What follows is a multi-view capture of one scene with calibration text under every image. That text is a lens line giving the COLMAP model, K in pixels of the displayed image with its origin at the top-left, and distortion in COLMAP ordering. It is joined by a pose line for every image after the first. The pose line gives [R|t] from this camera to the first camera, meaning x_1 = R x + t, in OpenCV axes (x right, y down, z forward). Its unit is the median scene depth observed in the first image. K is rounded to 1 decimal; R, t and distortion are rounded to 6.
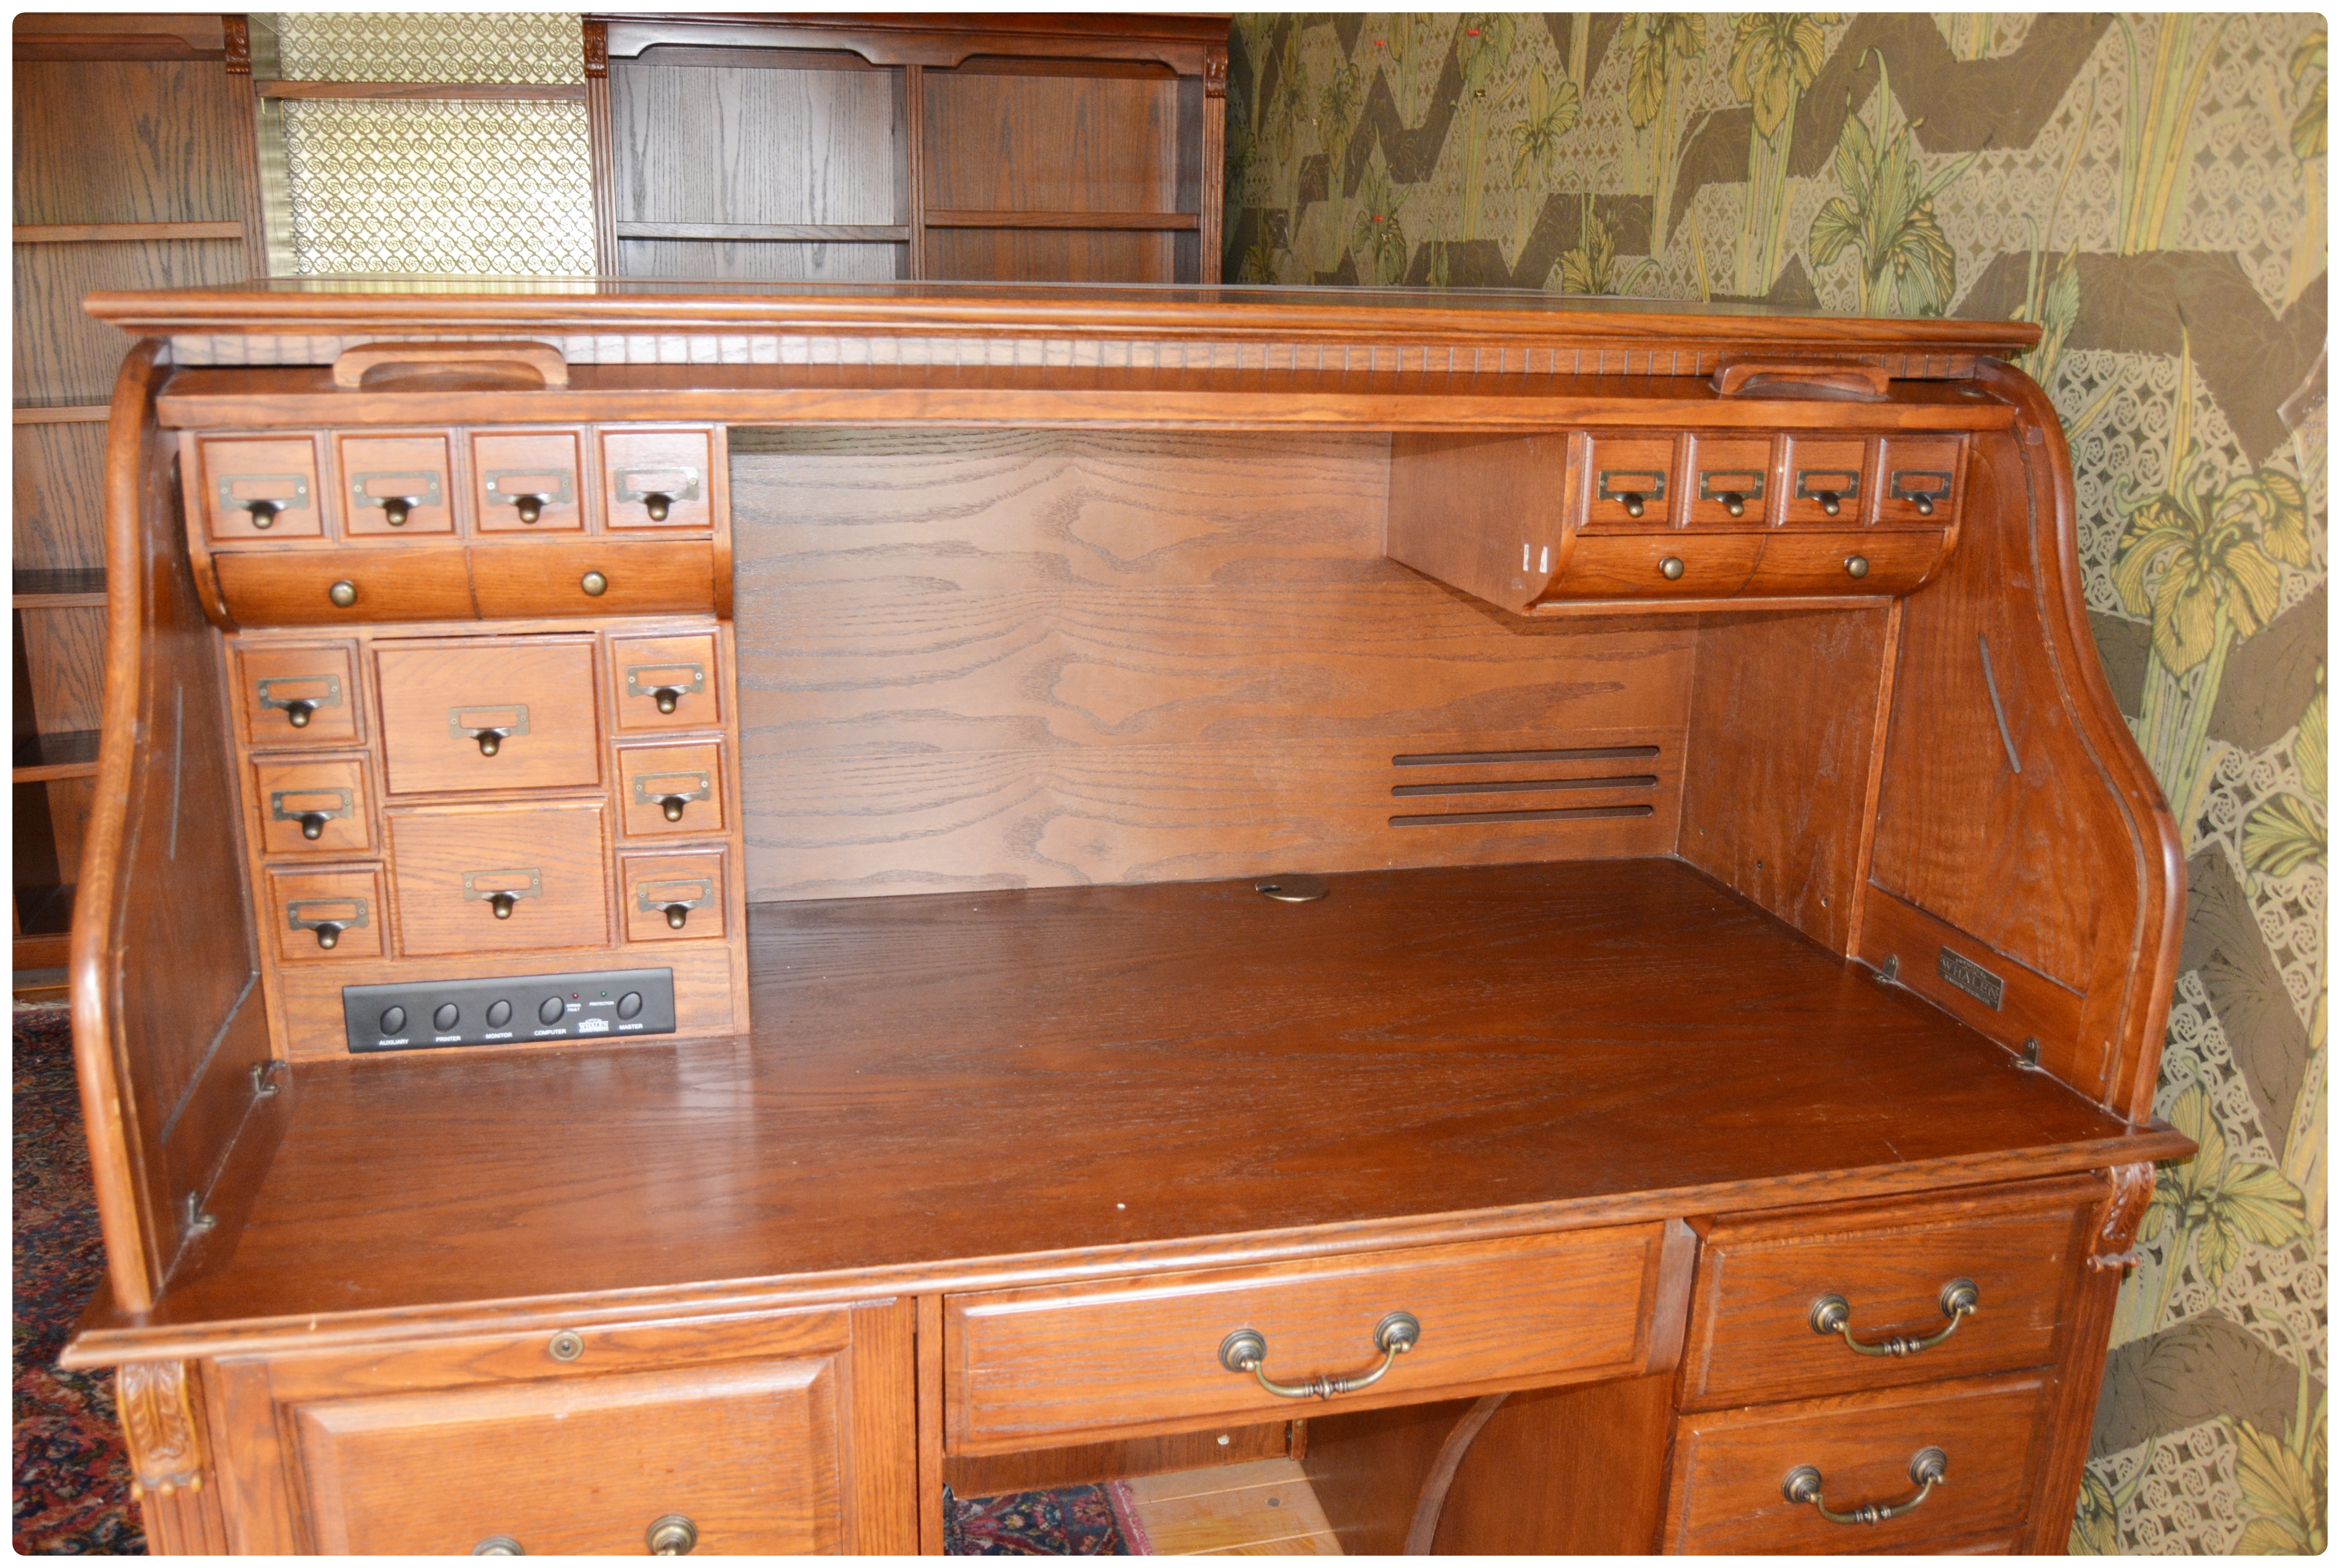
lens RADIAL K [[1924.5, 0, 1155.5], [0, 1924.5, 796.8], [0, 0, 1]] dist [-0.099580, 0.043791]
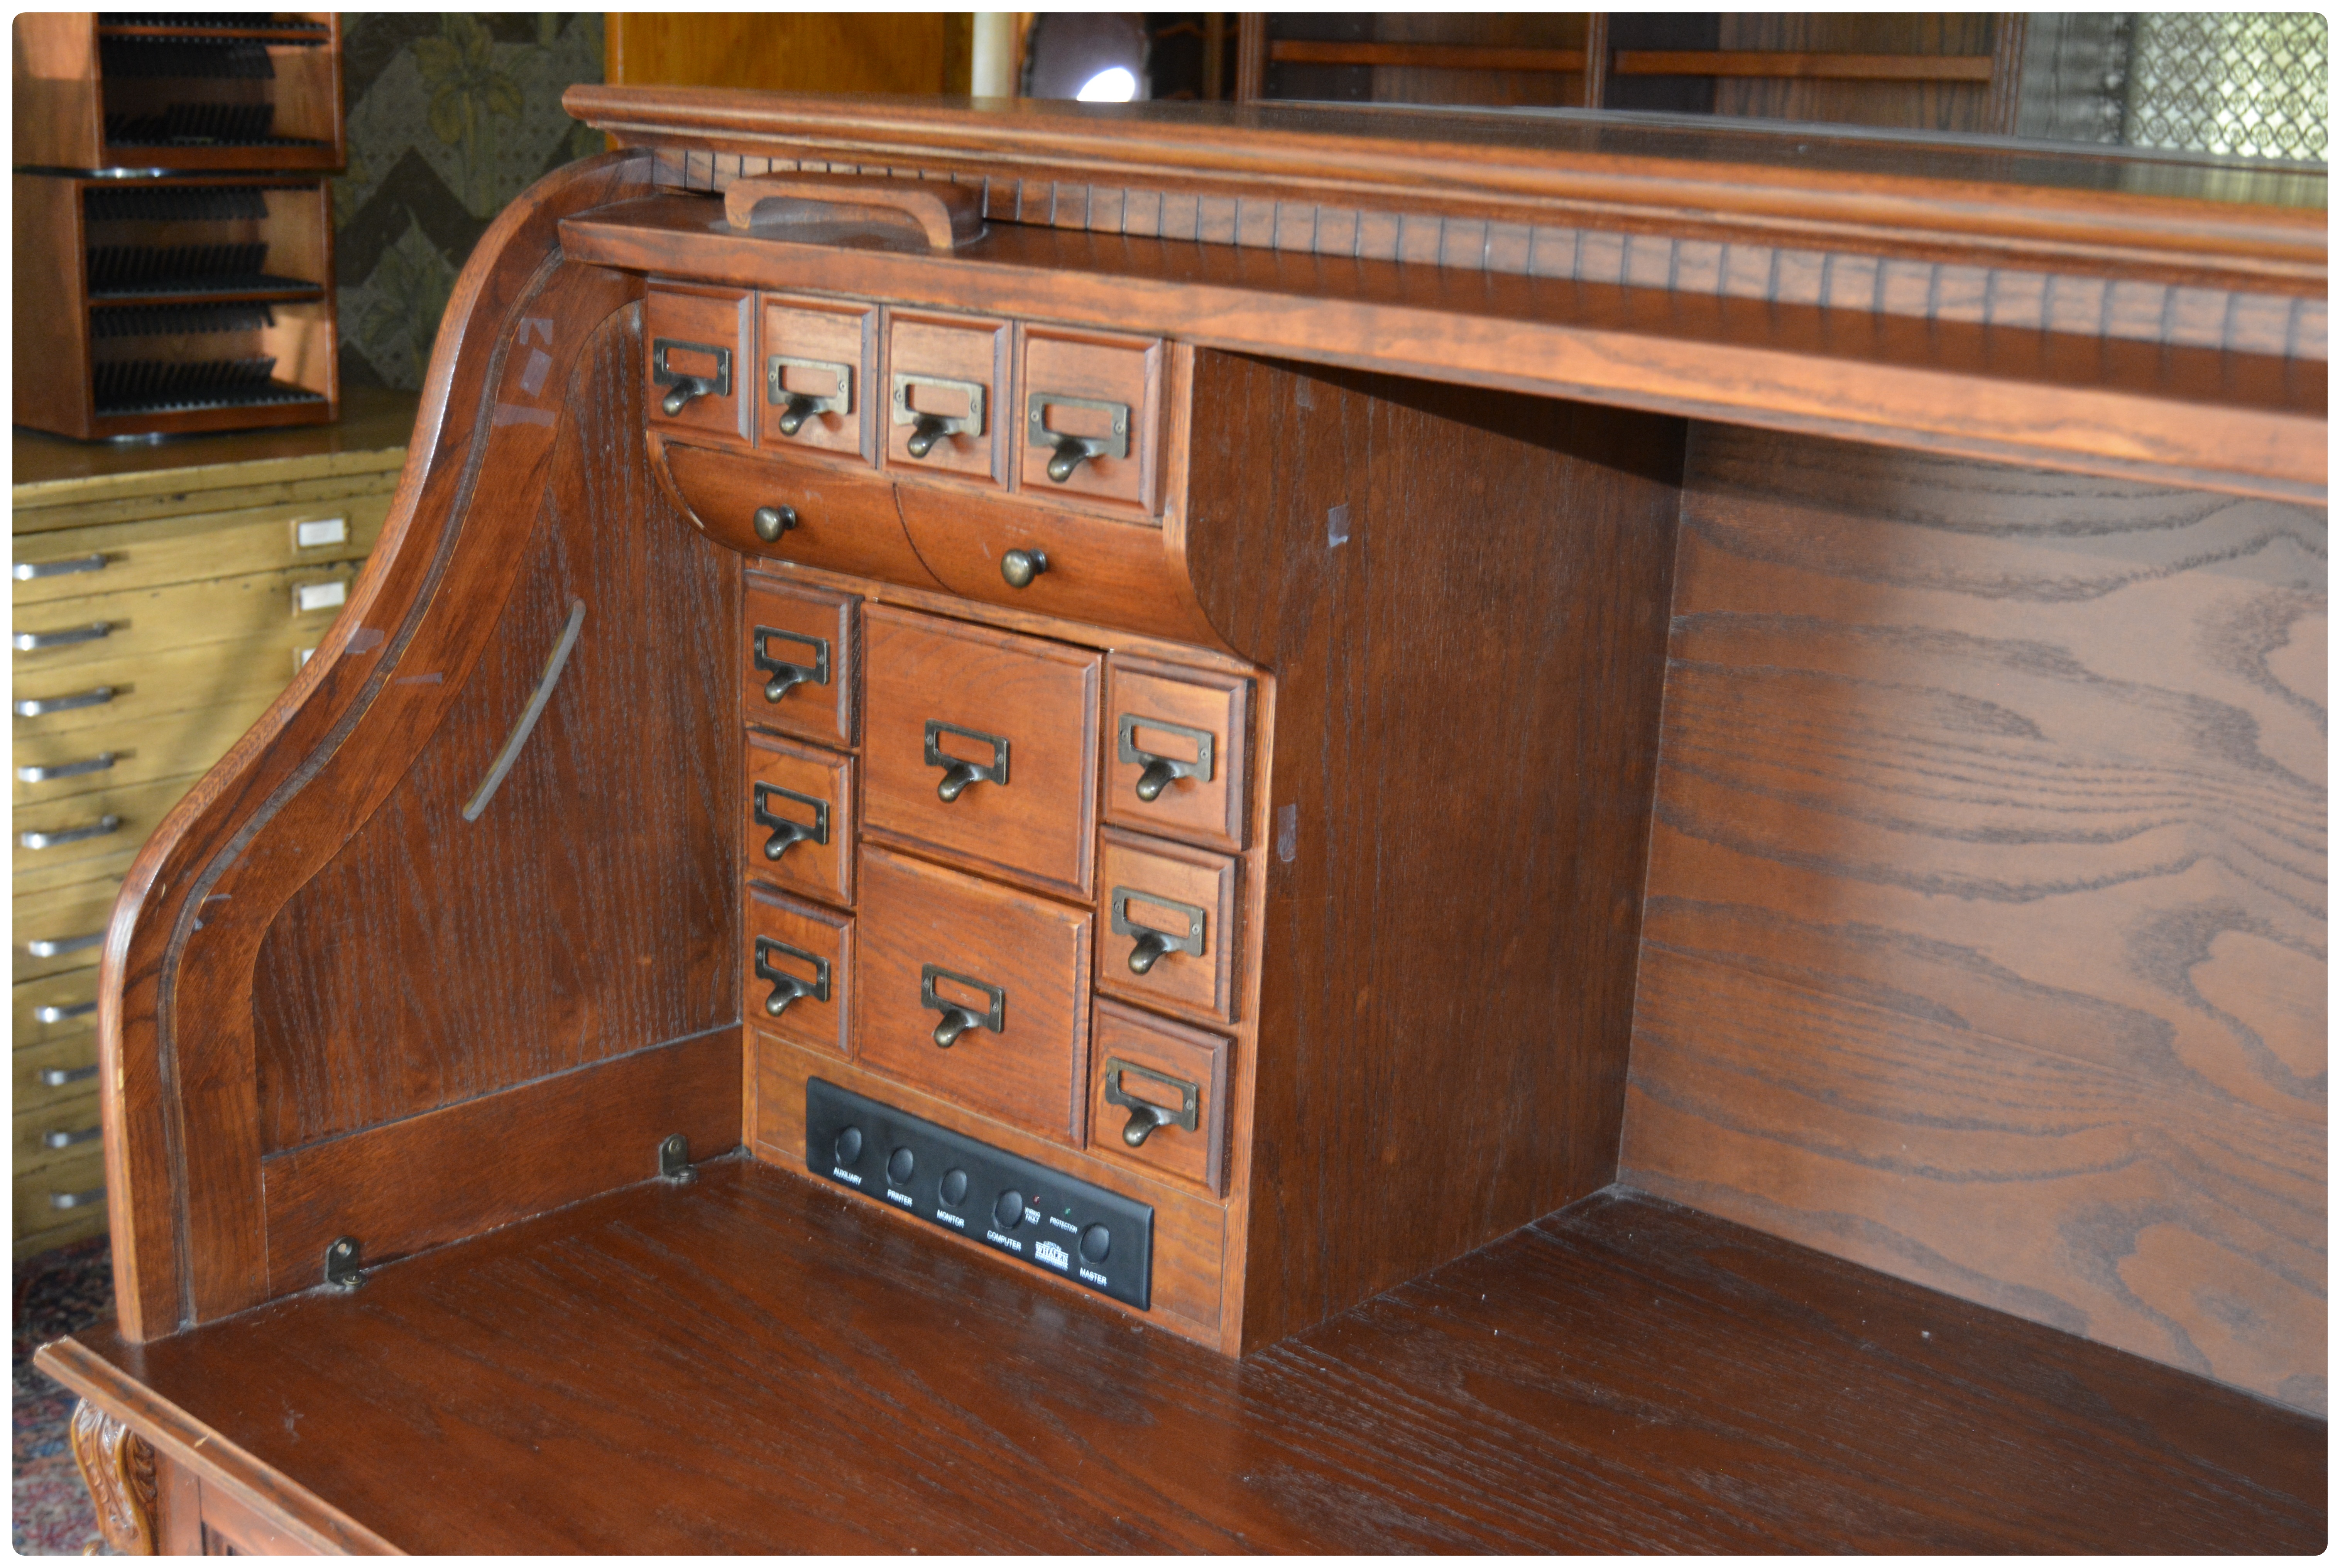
lens RADIAL K [[2844.0, 0, 1167.0], [0, 2844.0, 784.5], [0, 0, 1]] dist [-0.053947, 0.000000]
pose [[0.578142, 0.205143, -0.789726, 0.445533], [-0.250345, 0.965793, 0.067606, -0.105793], [0.776581, 0.158618, 0.609723, 0.419428]]
